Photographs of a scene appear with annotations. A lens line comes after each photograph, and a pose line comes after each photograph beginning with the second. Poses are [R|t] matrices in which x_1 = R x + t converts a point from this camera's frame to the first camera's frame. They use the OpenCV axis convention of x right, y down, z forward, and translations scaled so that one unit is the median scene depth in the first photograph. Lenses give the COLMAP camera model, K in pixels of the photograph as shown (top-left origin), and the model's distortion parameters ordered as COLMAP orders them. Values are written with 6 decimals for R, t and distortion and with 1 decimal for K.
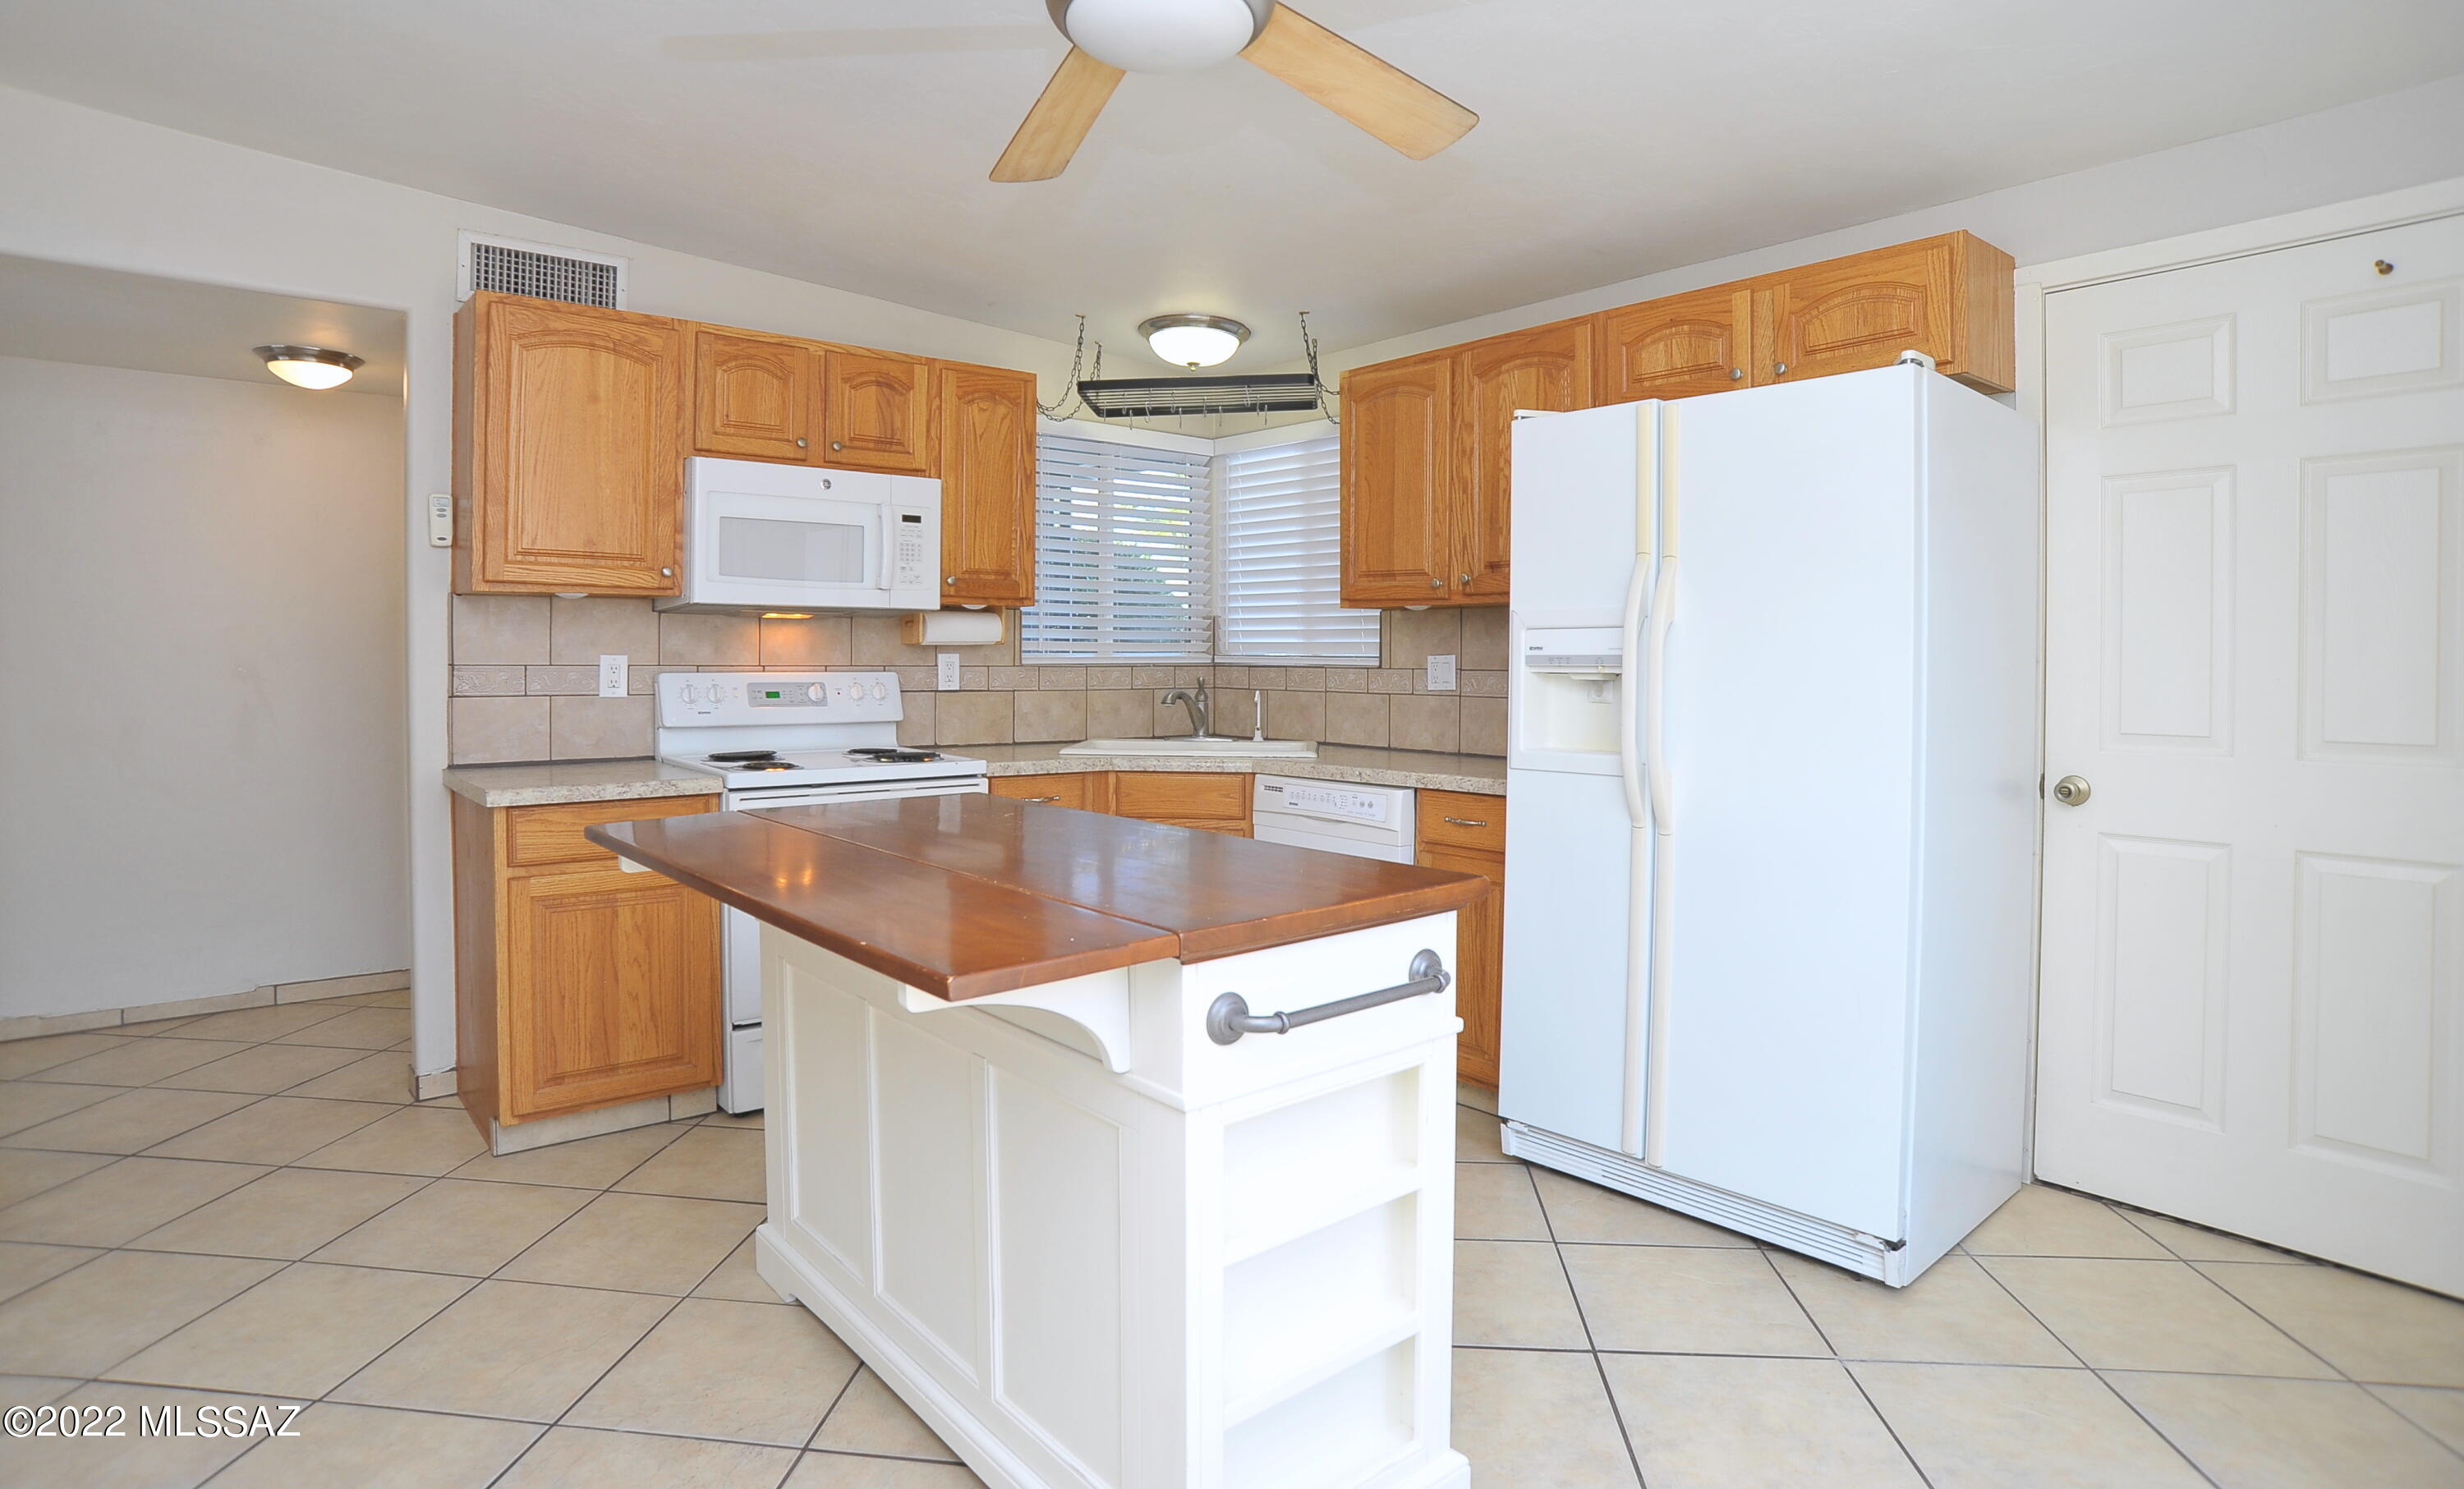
lens RADIAL K [[1271.6, 0, 1186.8], [0, 1271.6, 686.0], [0, 0, 1]] dist [-0.093479, 0.000100]
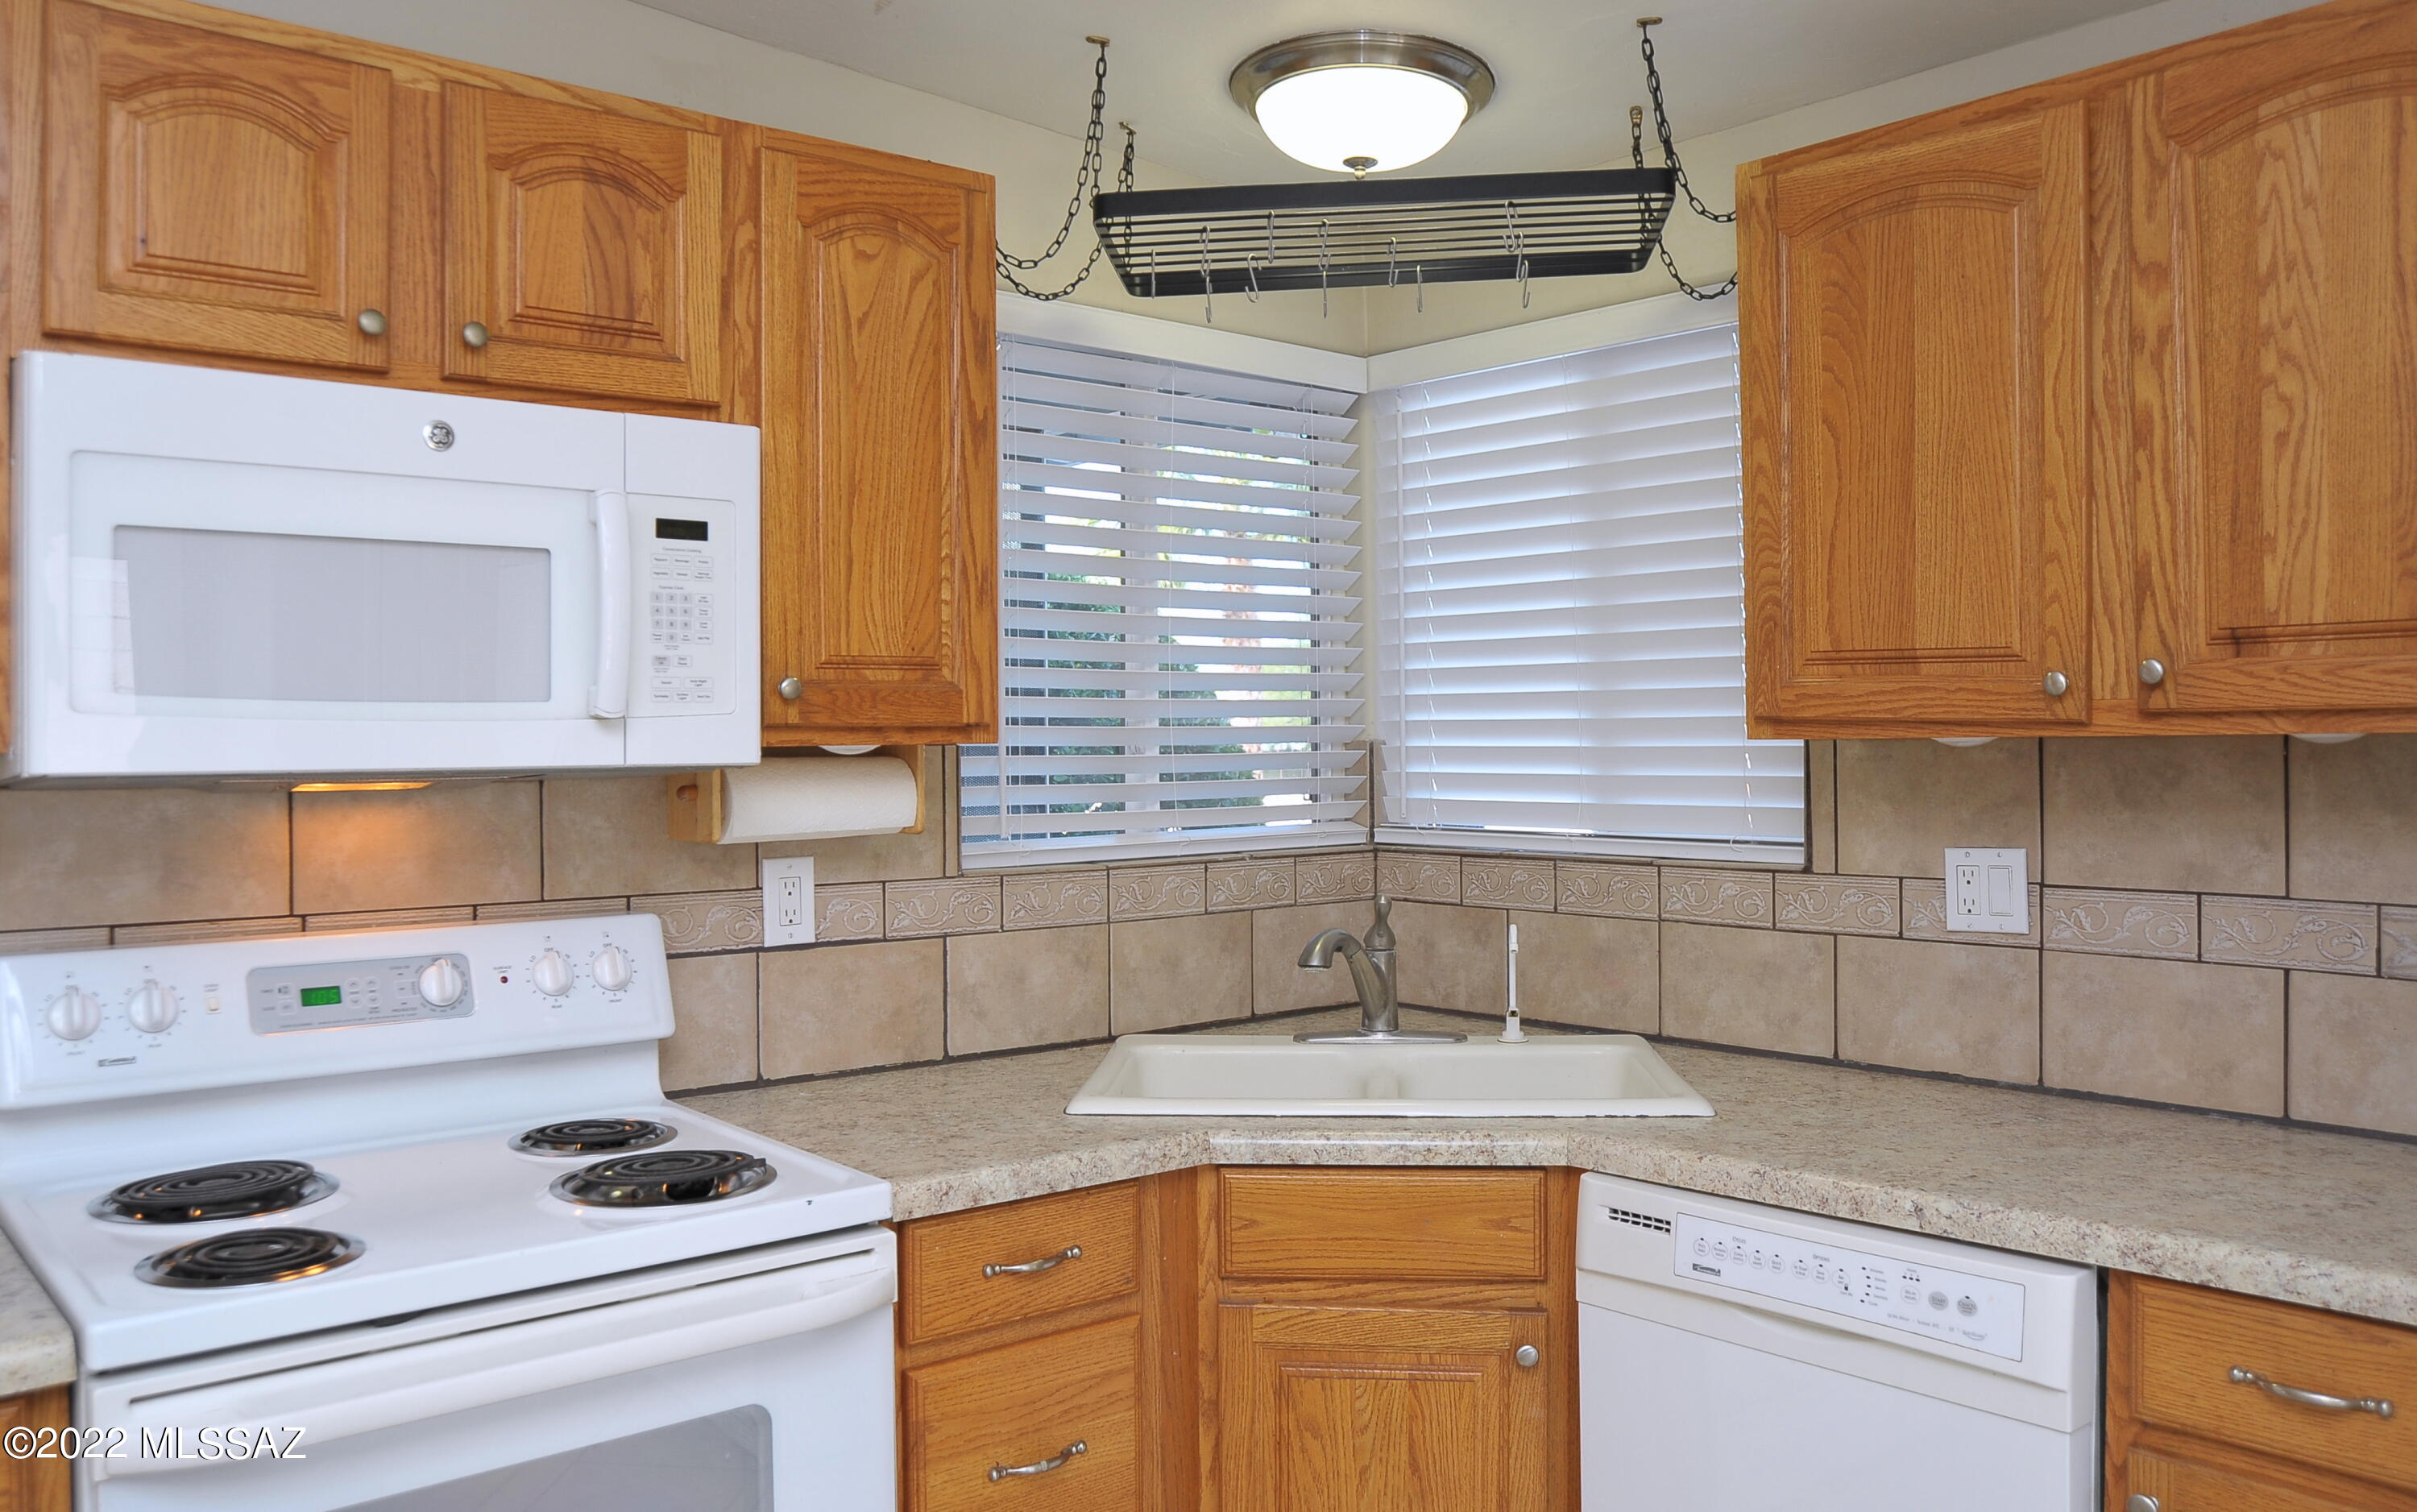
lens RADIAL K [[1832.5, 0, 1208.5], [0, 1832.5, 756.0], [0, 0, 1]] dist [-0.076946, 0.034782]
pose [[0.999389, -0.014639, 0.031725, -0.075412], [0.015168, 0.999749, -0.016479, -0.051169], [-0.031476, 0.016950, 0.999361, 0.436323]]
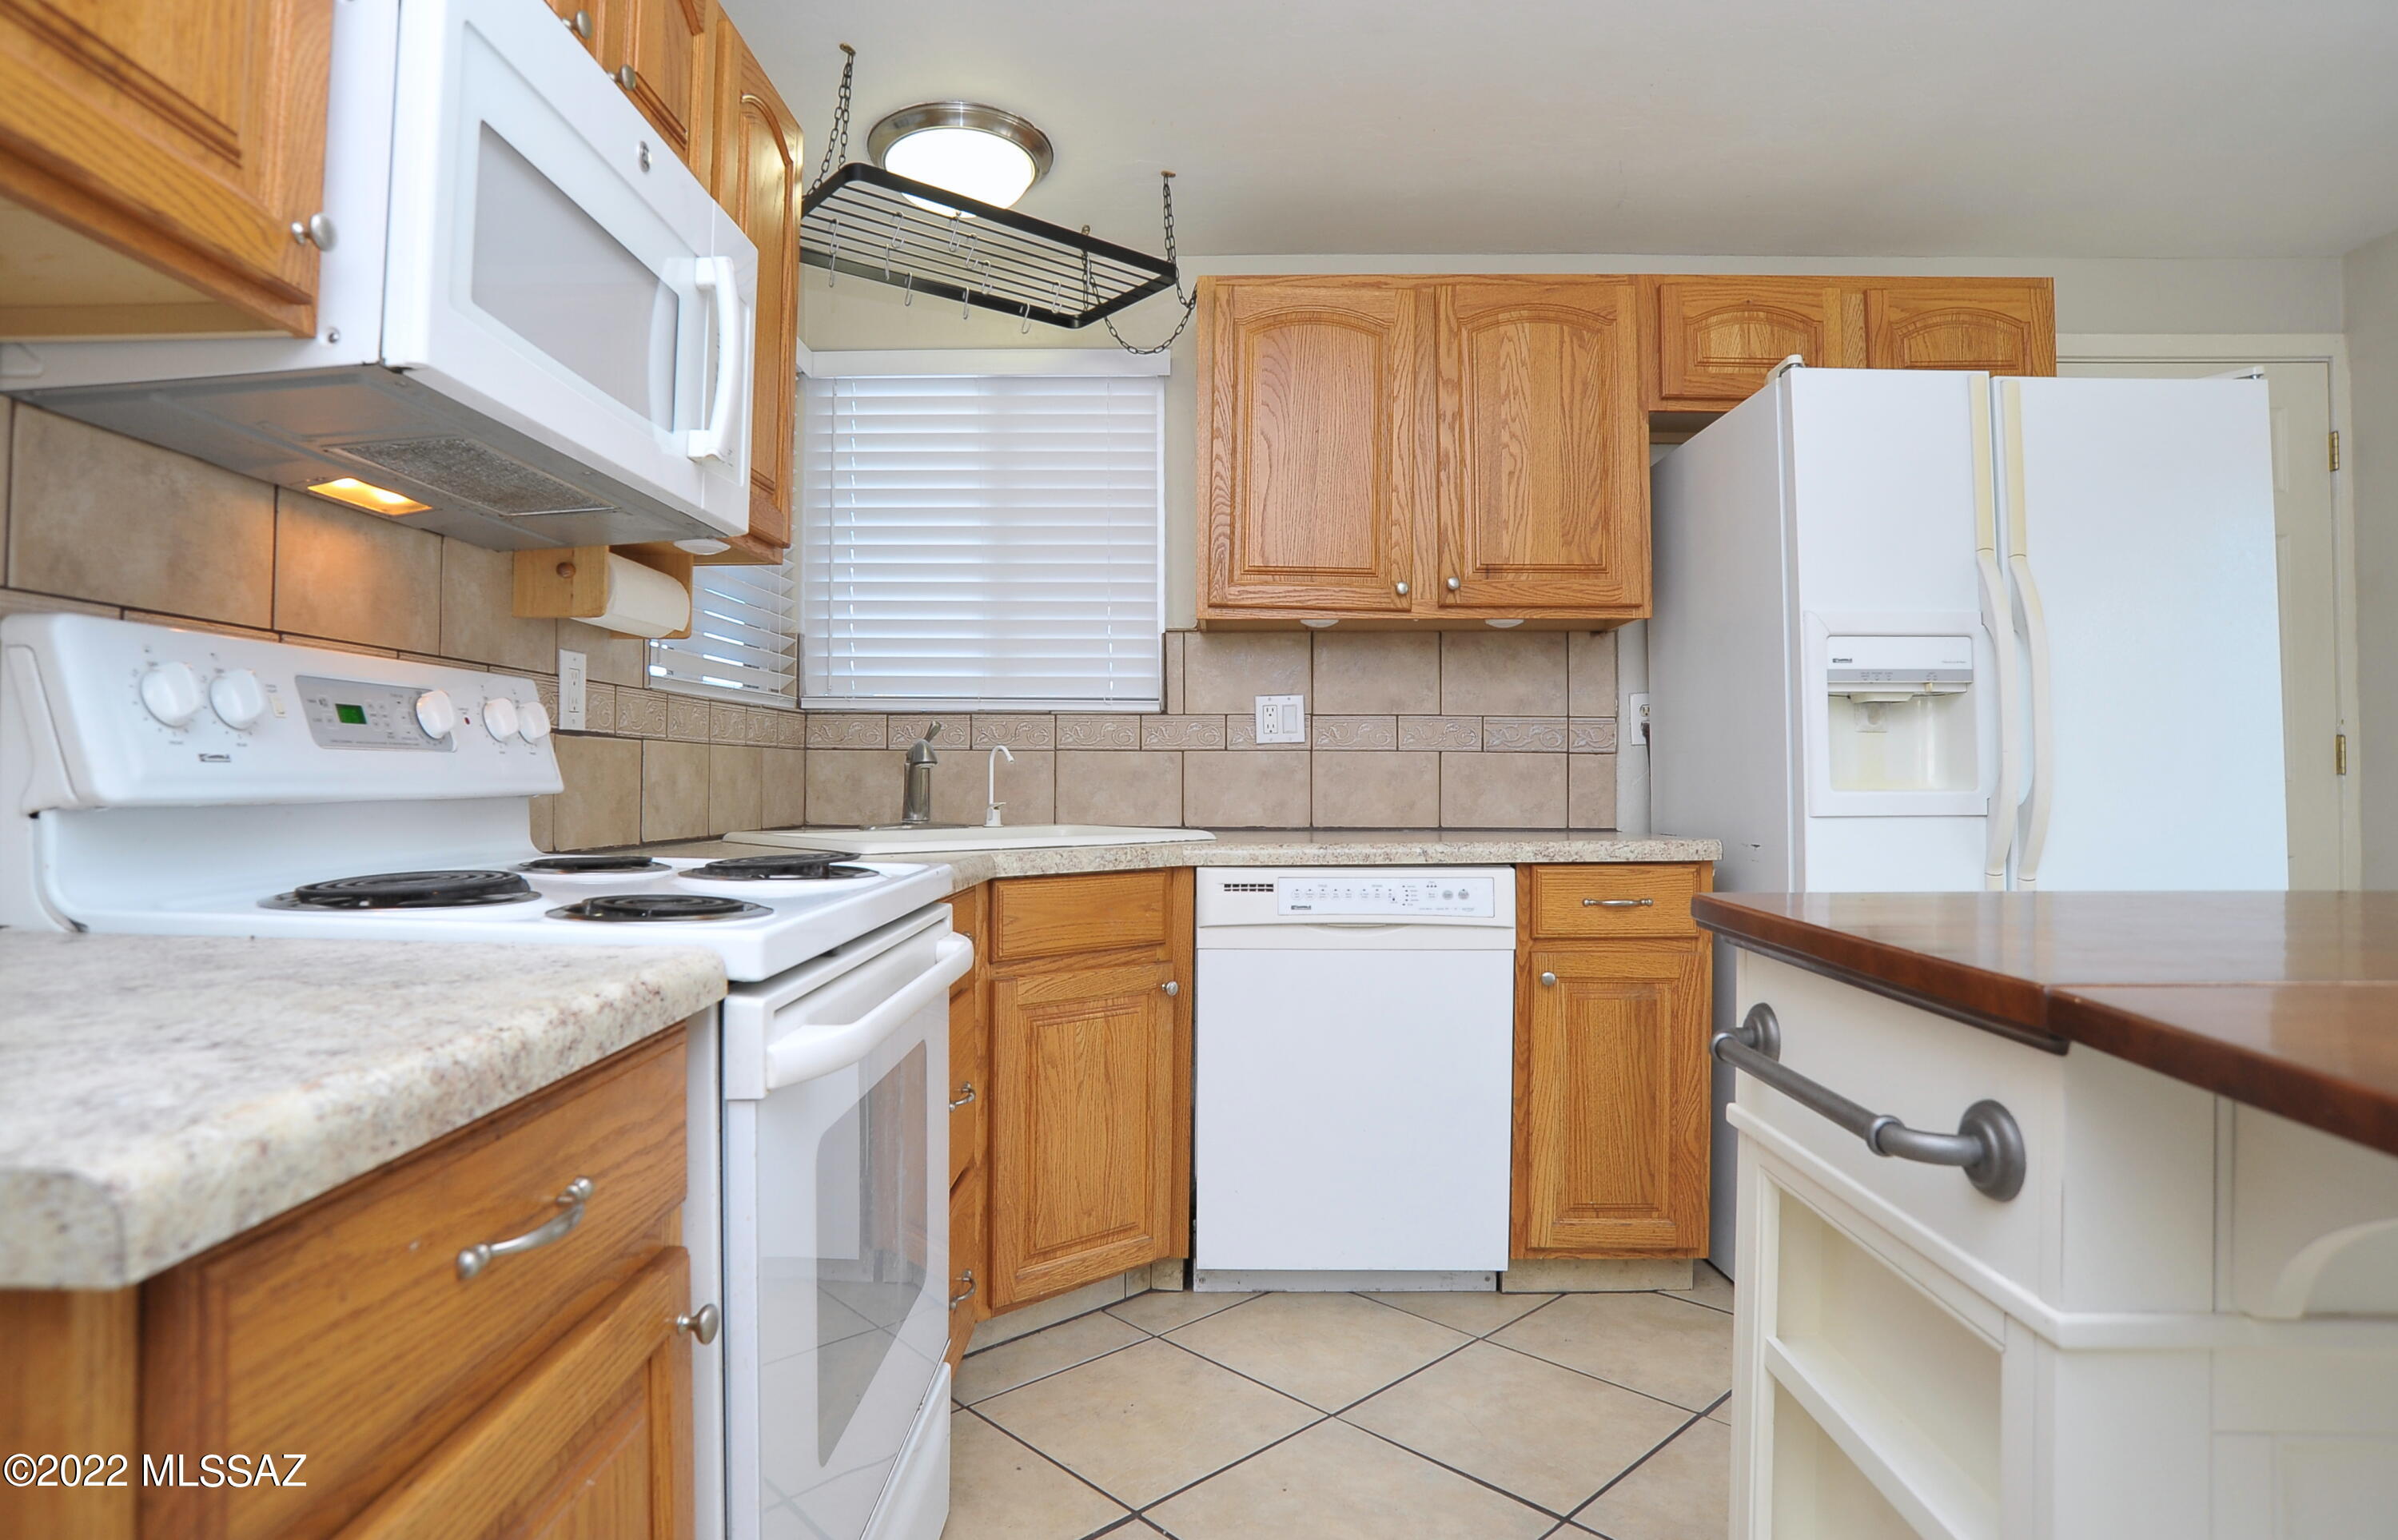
lens RADIAL K [[1302.7, 0, 1150.3], [0, 1302.7, 741.3], [0, 0, 1]] dist [-0.113140, 0.066386]
pose [[0.661825, 0.016669, 0.749473, -0.432600], [0.016957, 0.999164, -0.037196, 0.030583], [-0.749467, 0.037326, 0.660989, 0.589042]]
